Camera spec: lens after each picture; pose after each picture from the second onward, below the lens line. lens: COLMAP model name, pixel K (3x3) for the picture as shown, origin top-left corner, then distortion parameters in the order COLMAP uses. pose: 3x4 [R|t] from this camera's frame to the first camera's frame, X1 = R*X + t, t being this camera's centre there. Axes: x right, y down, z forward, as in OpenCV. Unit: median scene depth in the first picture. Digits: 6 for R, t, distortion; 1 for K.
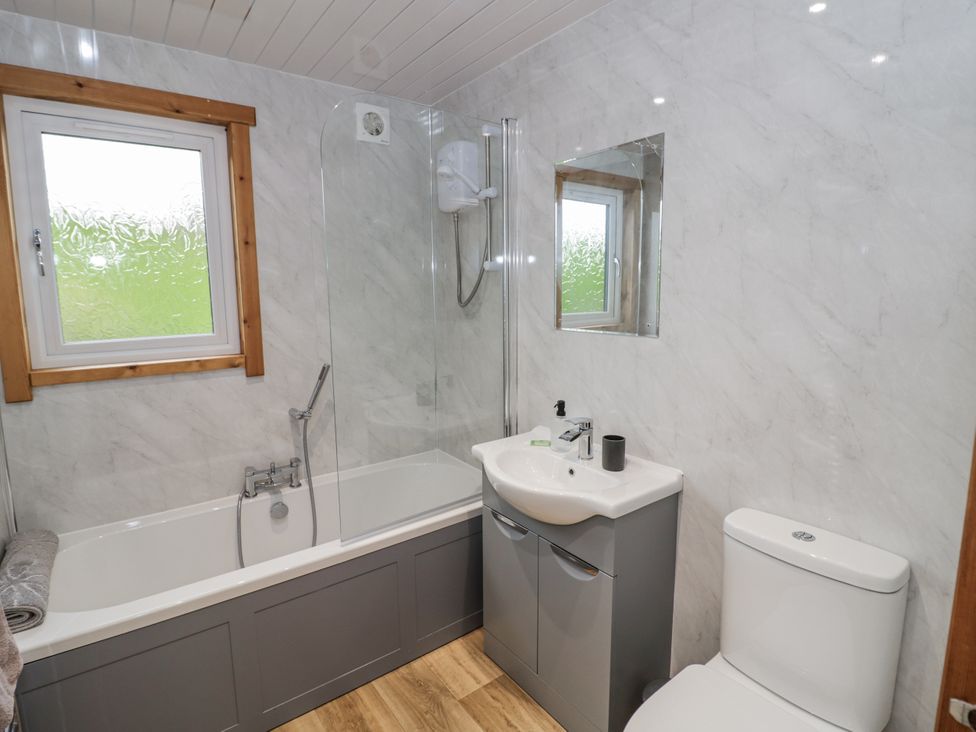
lens RADIAL K [[506.1, 0, 483.7], [0, 506.1, 357.5], [0, 0, 1]] dist [-0.000875, -0.013050]
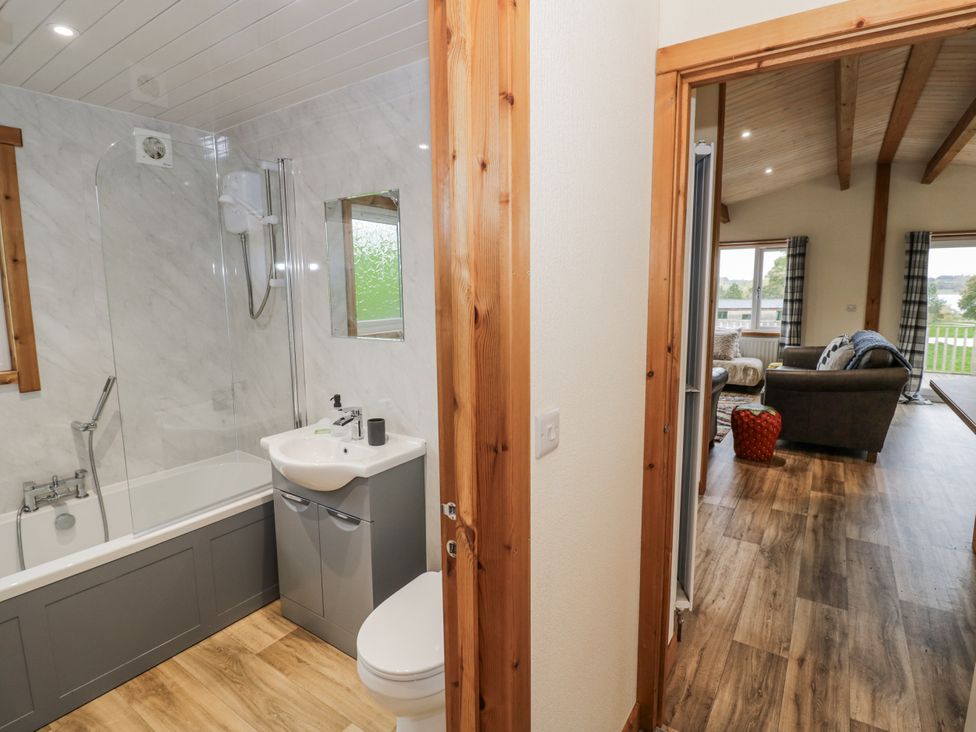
lens RADIAL K [[506.1, 0, 484.4], [0, 506.1, 357.8], [0, 0, 1]] dist [-0.000875, -0.013050]
pose [[0.945294, -0.042393, 0.323453, 0.086771], [0.044673, 0.999002, 0.000375, 0.009825], [-0.323146, 0.014095, 0.946244, -0.248105]]
